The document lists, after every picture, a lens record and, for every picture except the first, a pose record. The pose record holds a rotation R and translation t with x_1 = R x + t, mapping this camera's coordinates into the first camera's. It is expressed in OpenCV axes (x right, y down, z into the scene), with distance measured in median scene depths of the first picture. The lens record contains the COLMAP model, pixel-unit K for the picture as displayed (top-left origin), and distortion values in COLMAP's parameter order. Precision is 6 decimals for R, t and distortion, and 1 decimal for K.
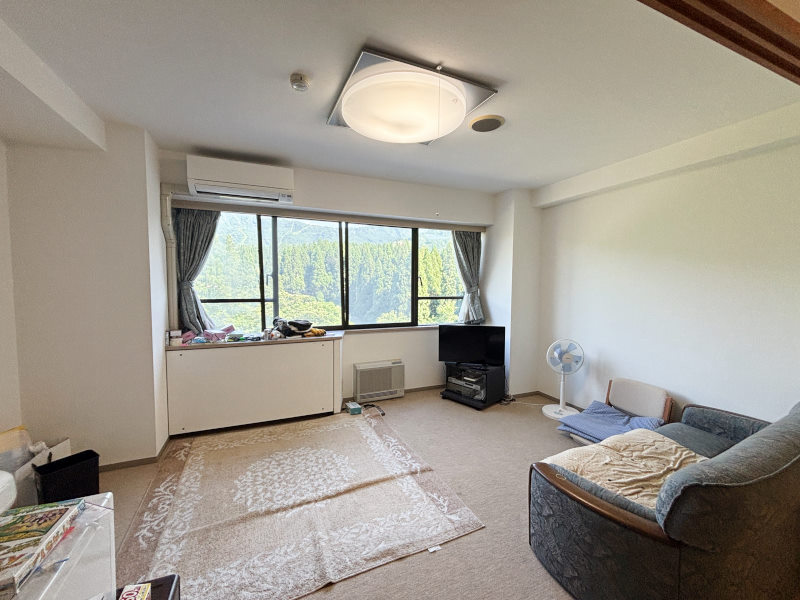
lens RADIAL K [[328.0, 0, 400.2], [0, 328.0, 303.6], [0, 0, 1]] dist [0.004121, 0.000086]
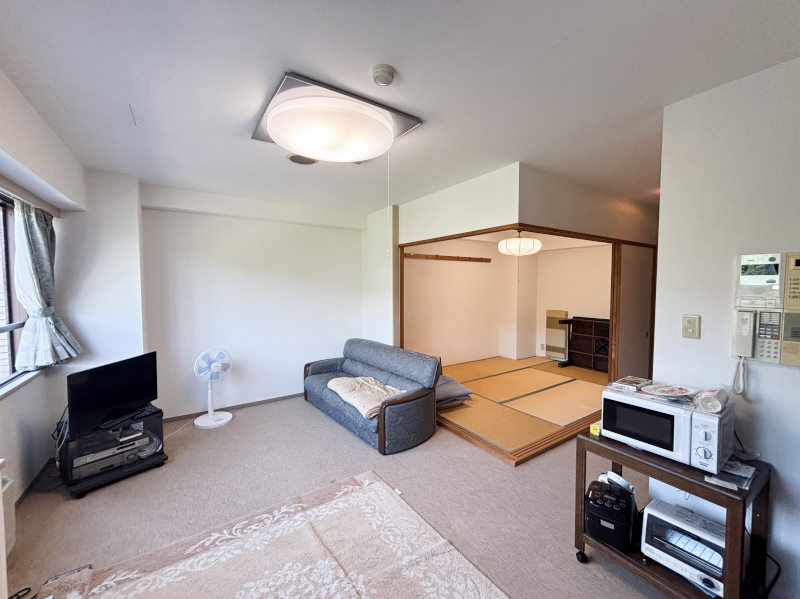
lens RADIAL K [[328.0, 0, 398.0], [0, 328.0, 300.1], [0, 0, 1]] dist [0.004121, 0.000086]
pose [[-0.184876, -0.054051, 0.981274, -0.578148], [0.060915, 0.995936, 0.066335, -0.071486], [-0.980872, 0.072038, -0.180832, 0.568944]]
